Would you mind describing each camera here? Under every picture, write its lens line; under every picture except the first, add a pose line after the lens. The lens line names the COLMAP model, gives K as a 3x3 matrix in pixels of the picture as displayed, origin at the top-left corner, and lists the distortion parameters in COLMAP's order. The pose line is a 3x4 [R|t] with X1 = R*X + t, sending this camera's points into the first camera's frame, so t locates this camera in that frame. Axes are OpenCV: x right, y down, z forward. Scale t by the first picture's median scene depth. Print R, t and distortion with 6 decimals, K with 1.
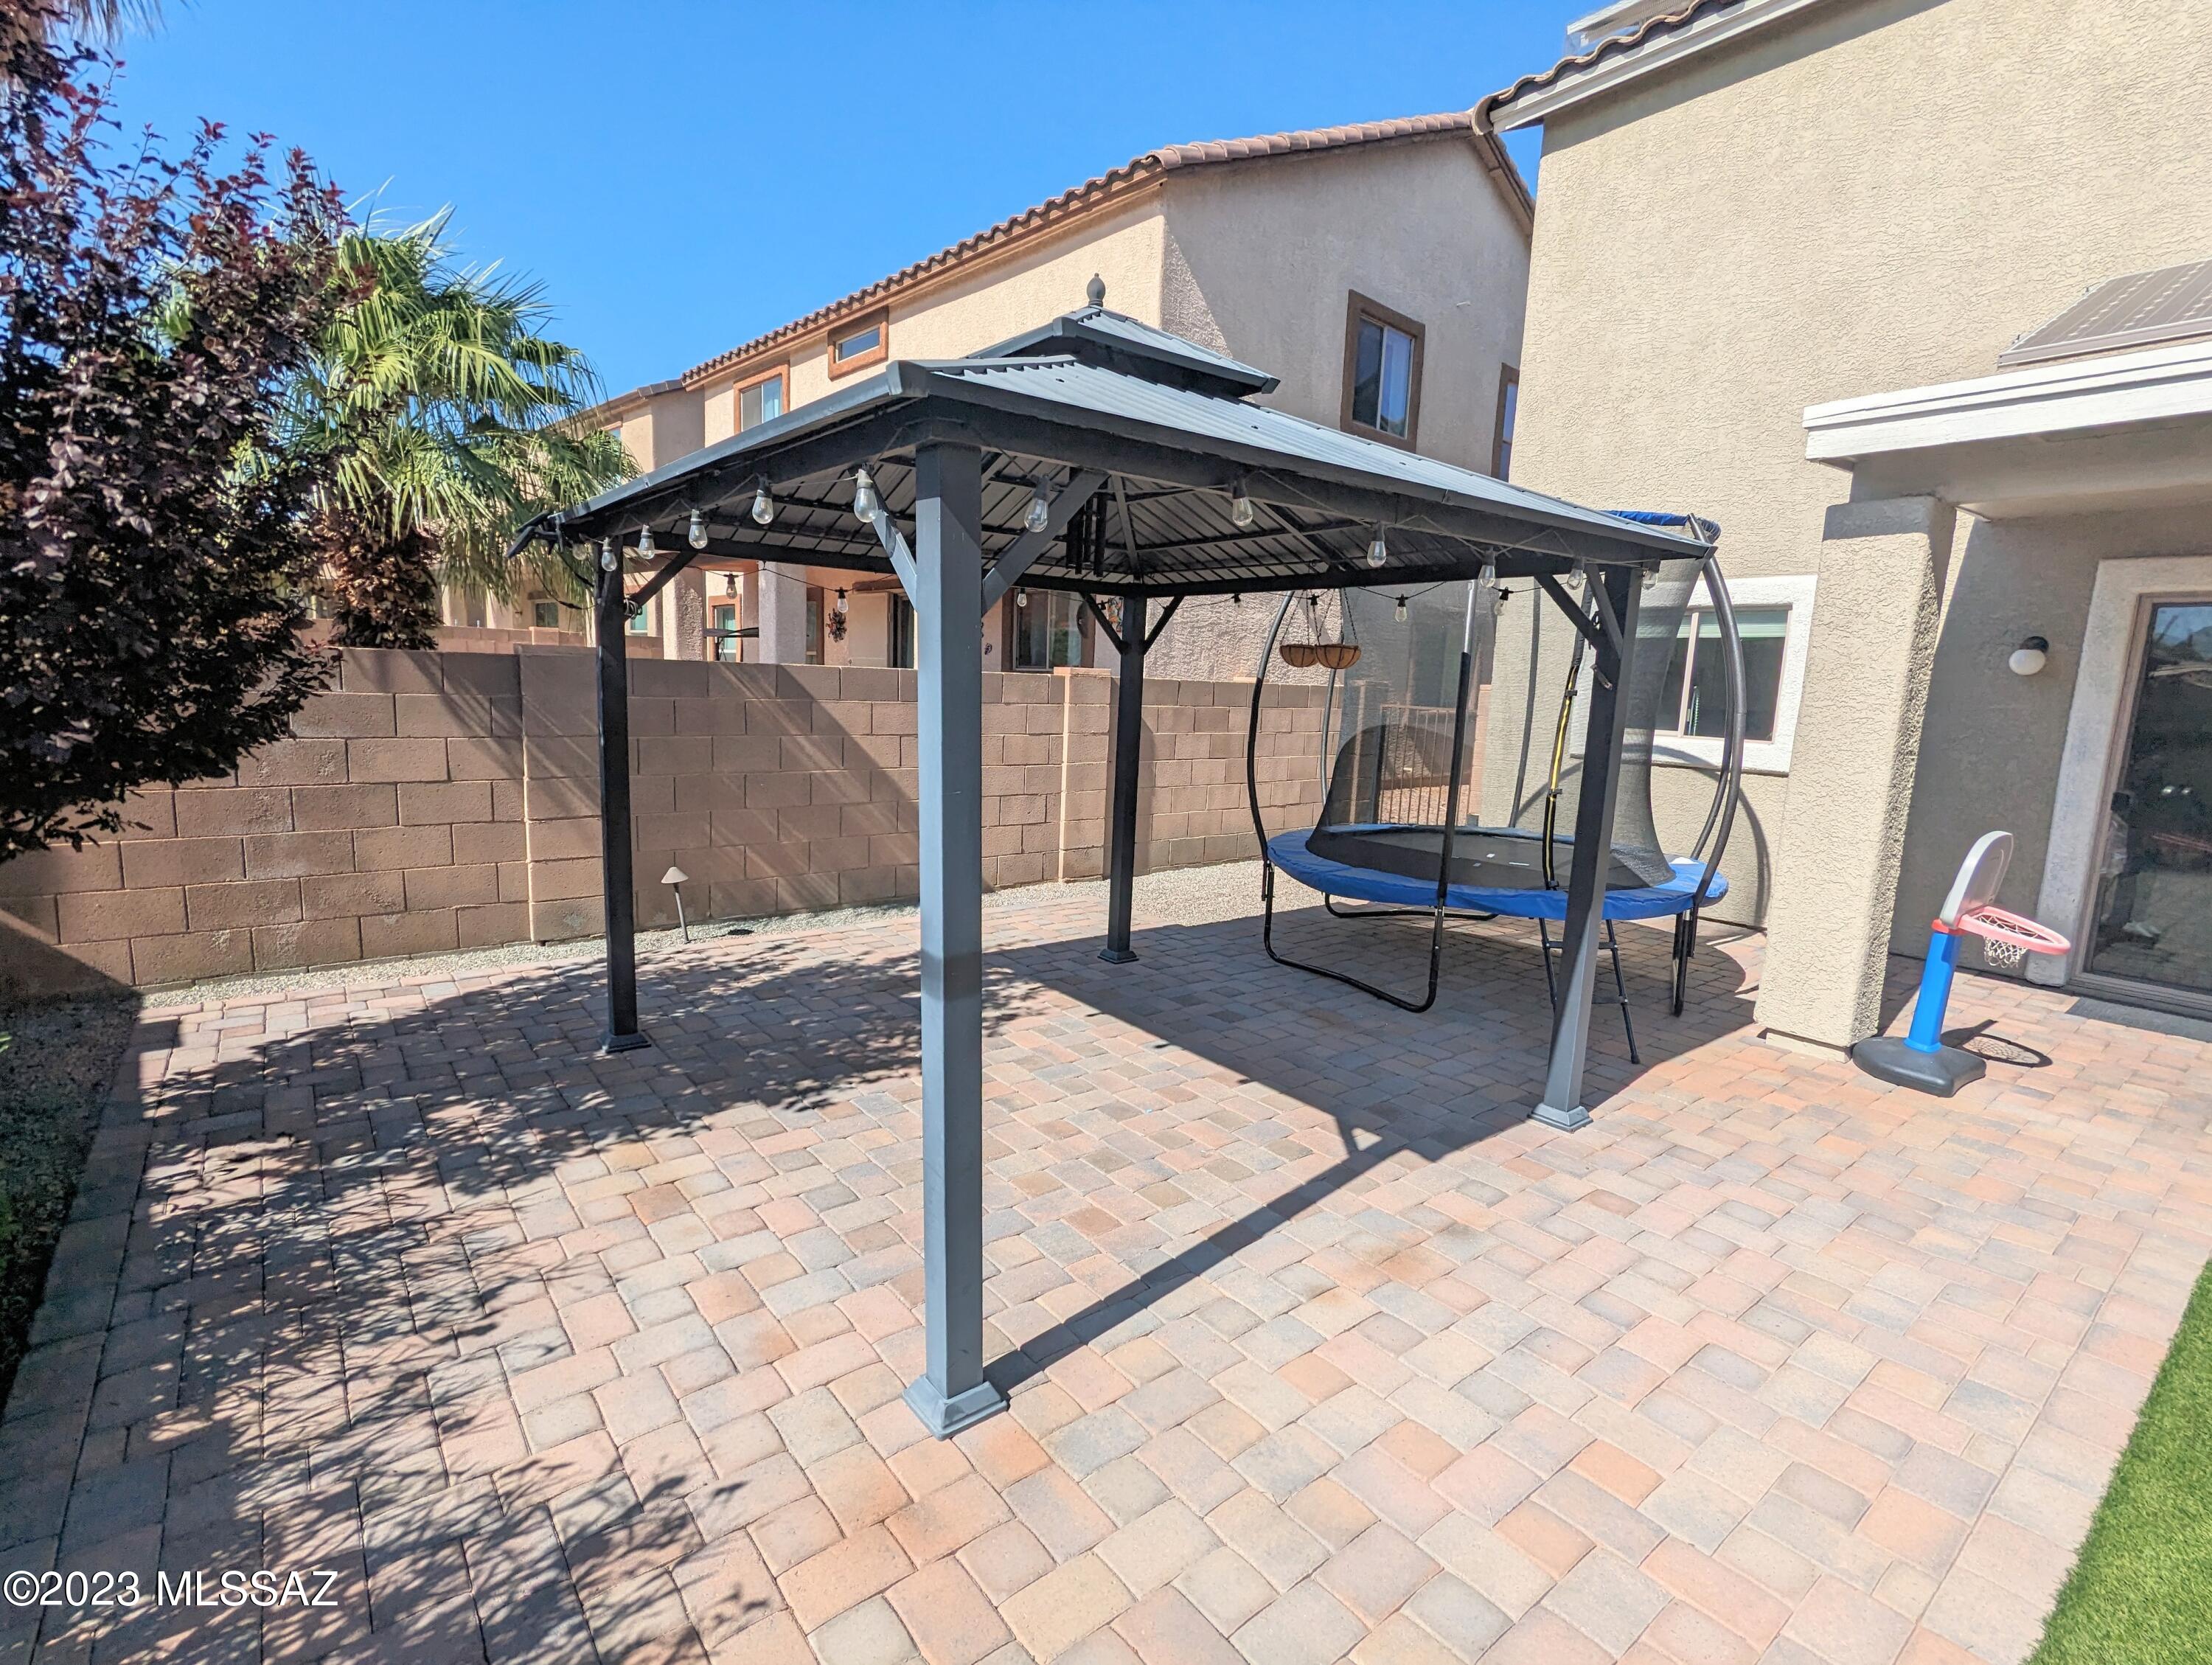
lens RADIAL K [[1055.1, 0, 1106.0], [0, 1055.1, 832.5], [0, 0, 1]] dist [-0.005665, -0.000678]
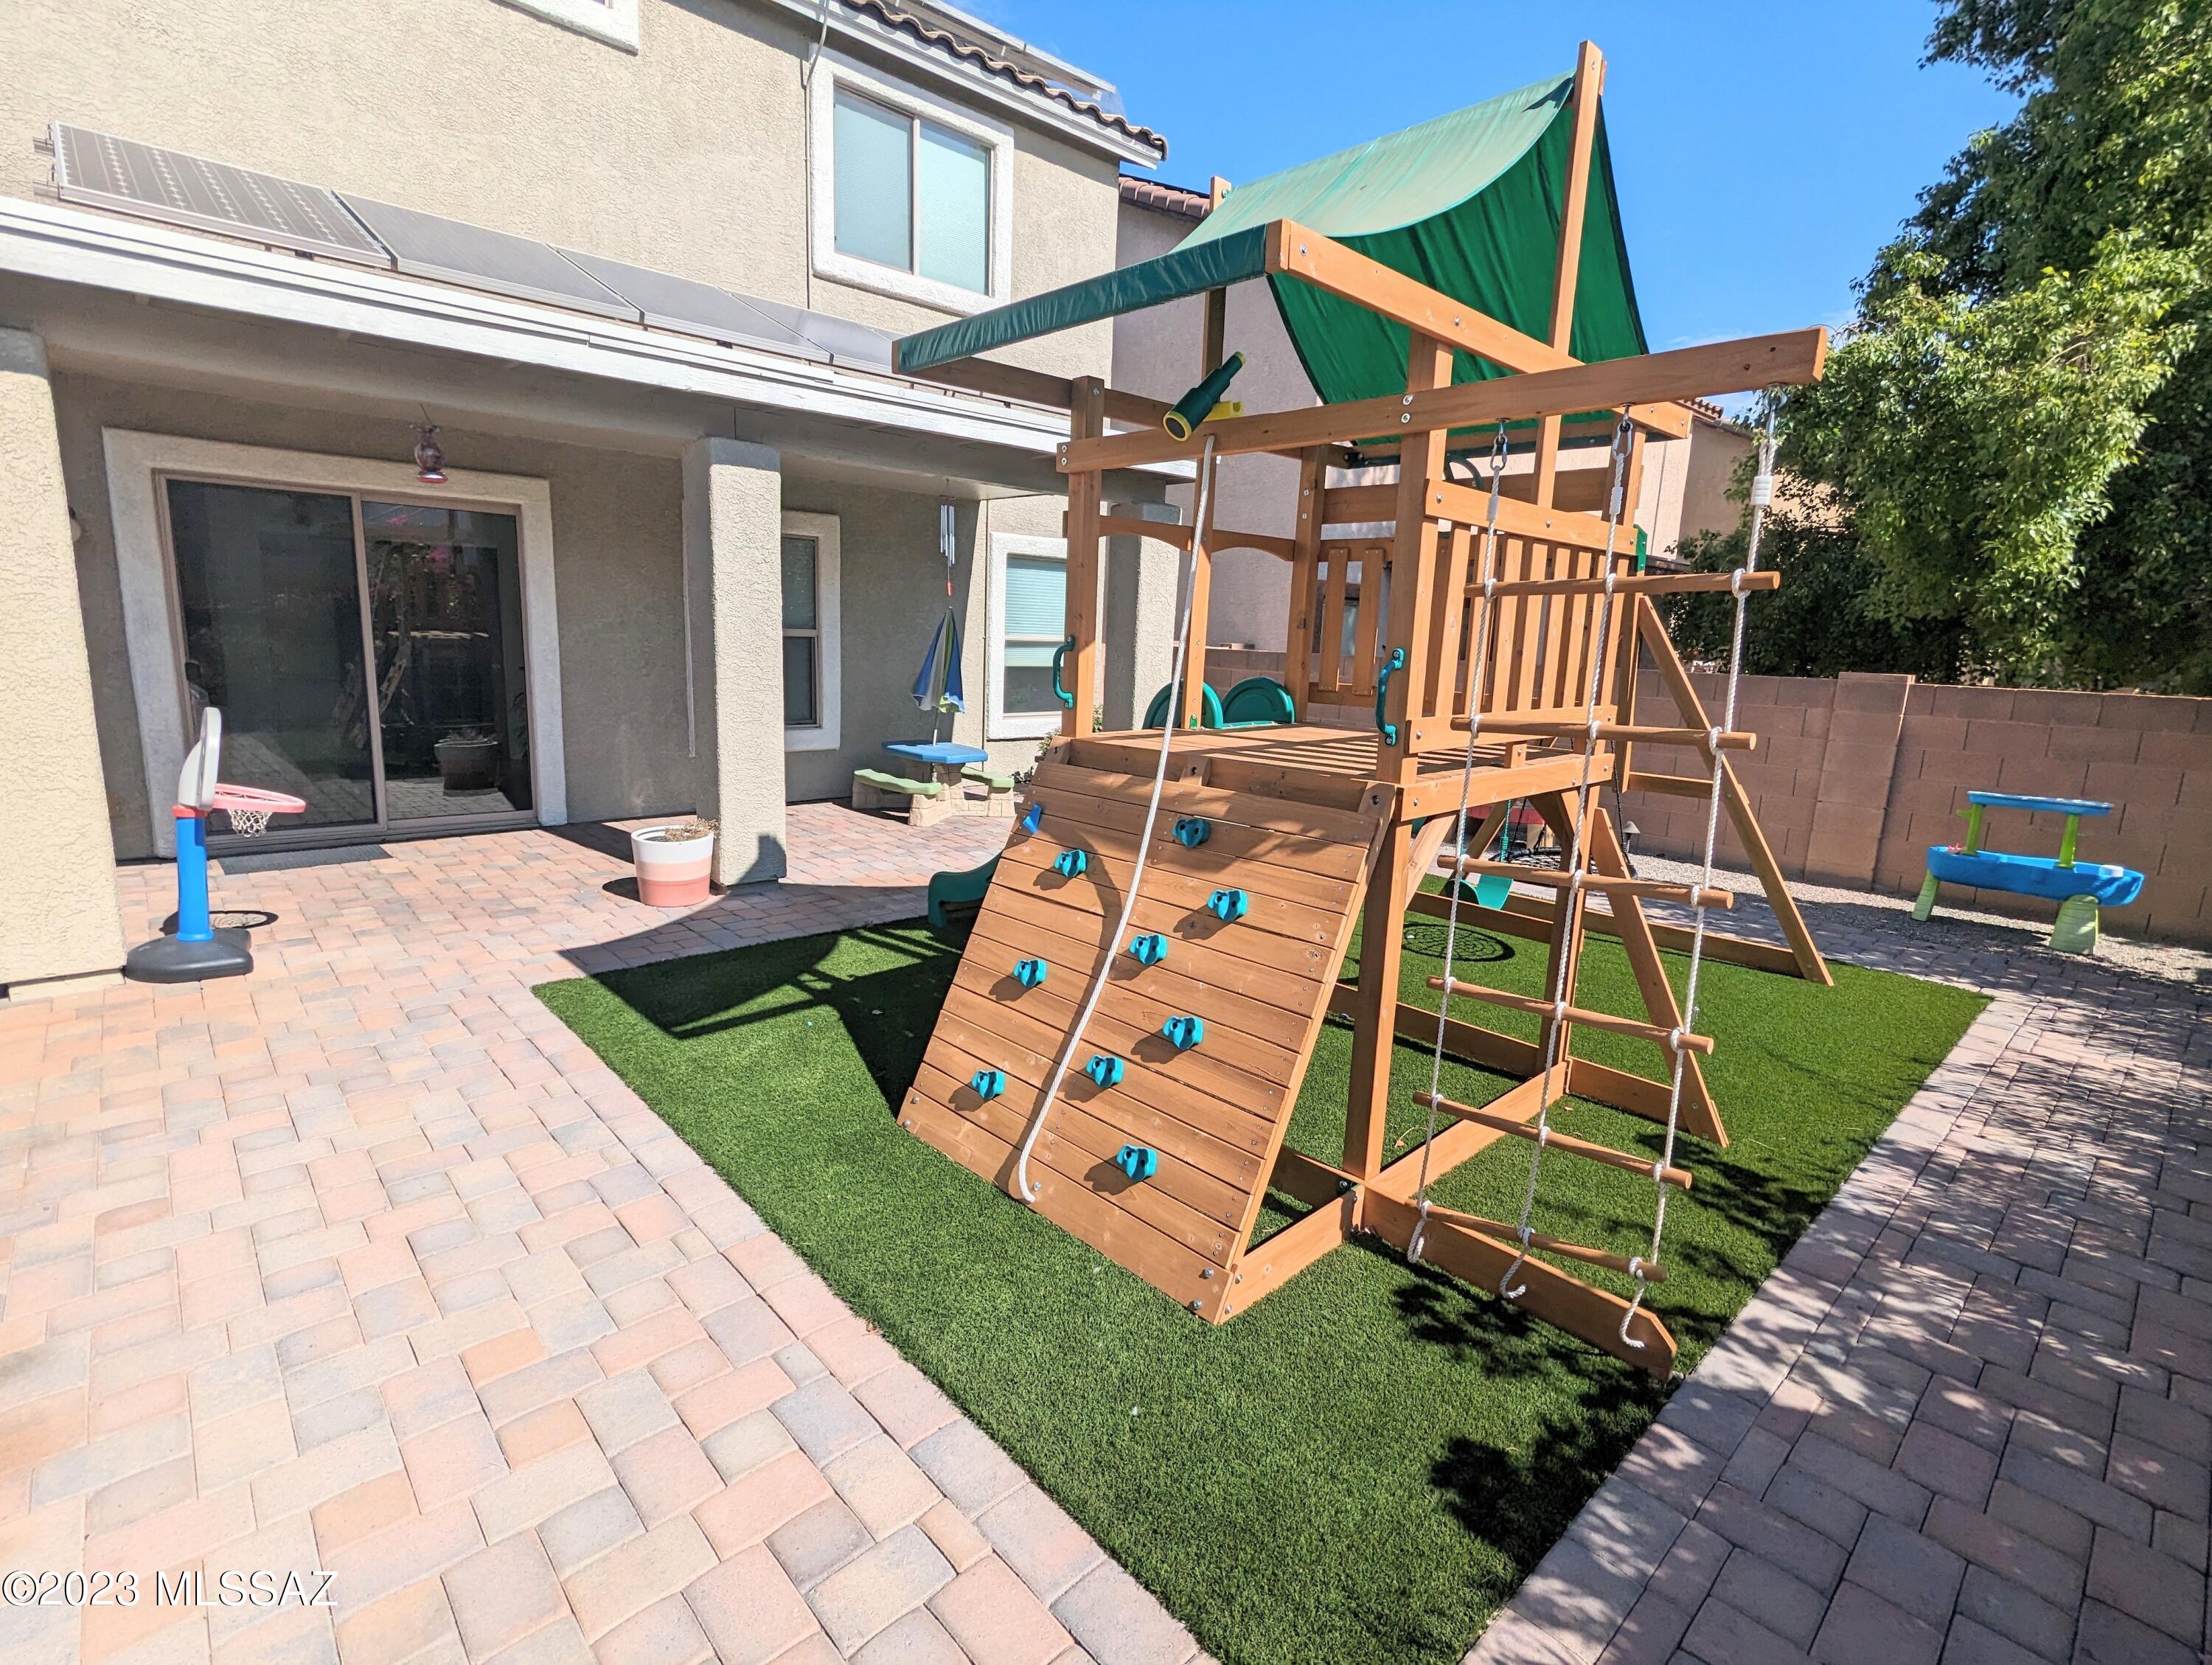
lens RADIAL K [[1044.0, 0, 1103.0], [0, 1044.0, 832.9], [0, 0, 1]] dist [0.002437, 0.000845]
pose [[-0.077618, -0.228794, 0.970376, -0.245955], [0.104063, 0.966136, 0.236118, -0.037165], [-0.991537, 0.119308, -0.051181, 0.231701]]
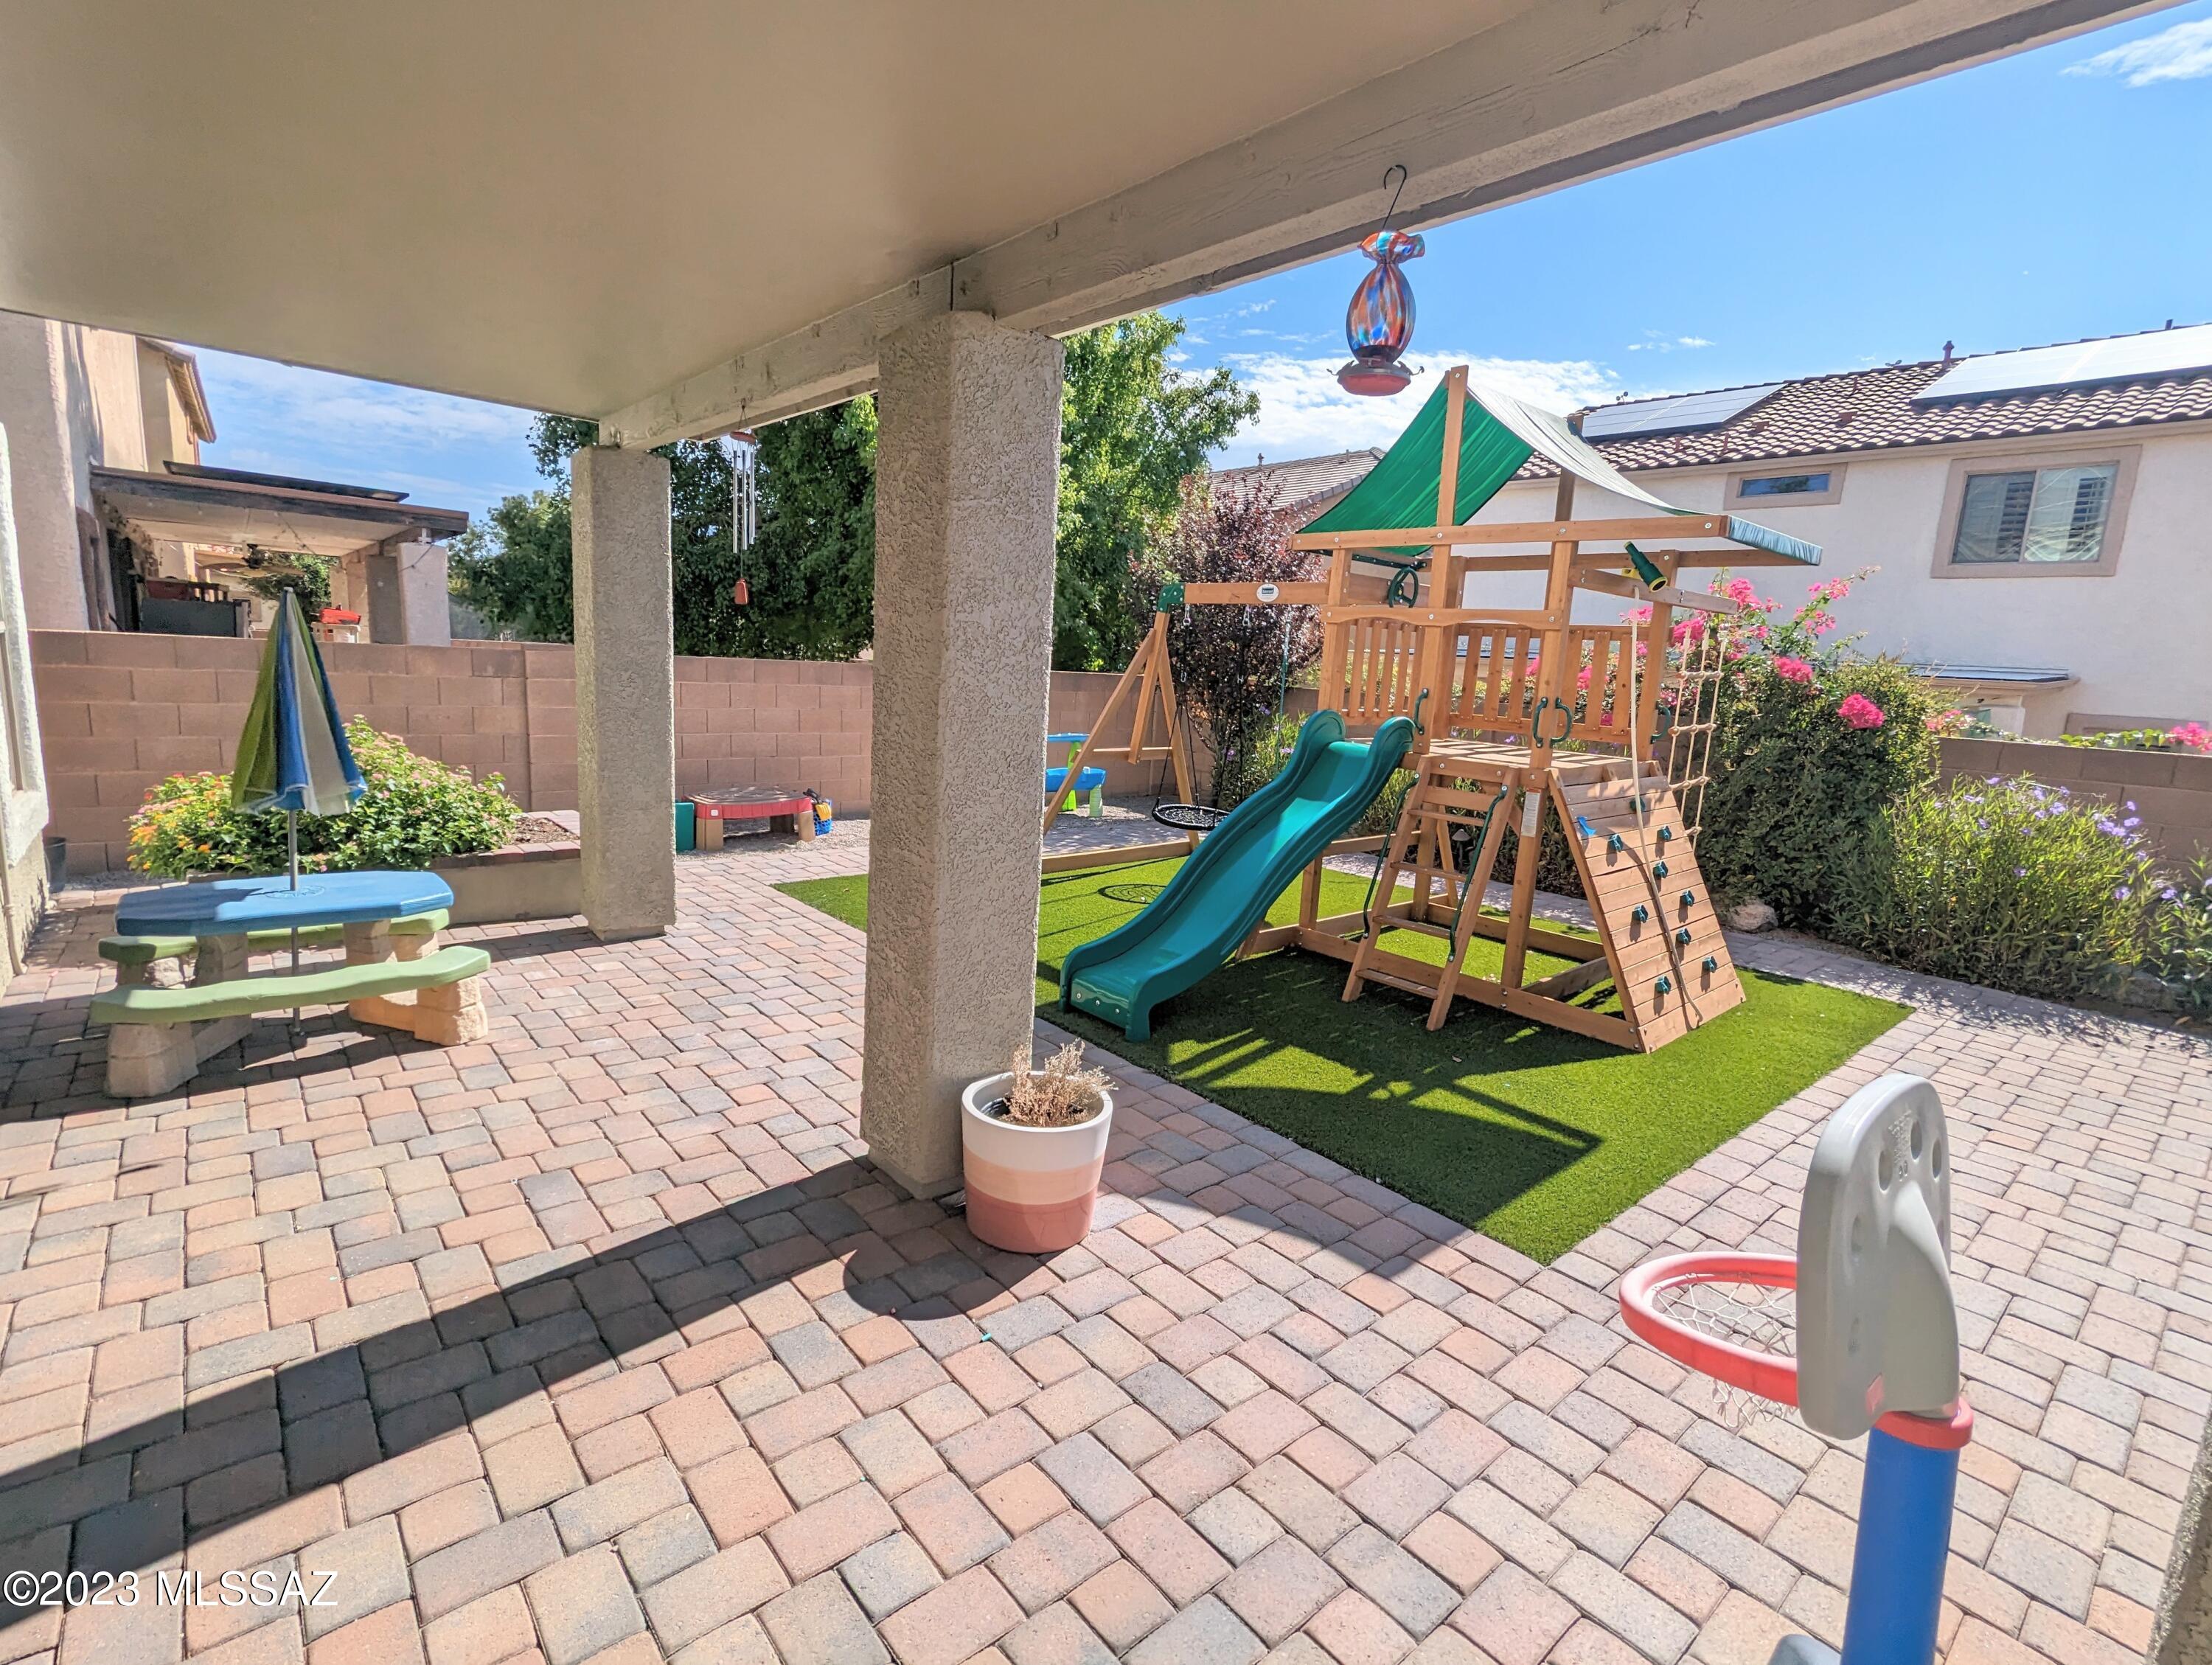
lens RADIAL K [[1044.0, 0, 1103.0], [0, 1044.0, 832.9], [0, 0, 1]] dist [0.002437, 0.000845]
pose [[-0.995078, -0.080038, -0.058429, 1.236414], [-0.094288, 0.946141, 0.309721, -0.174822], [0.030493, 0.313706, -0.949031, 1.410733]]
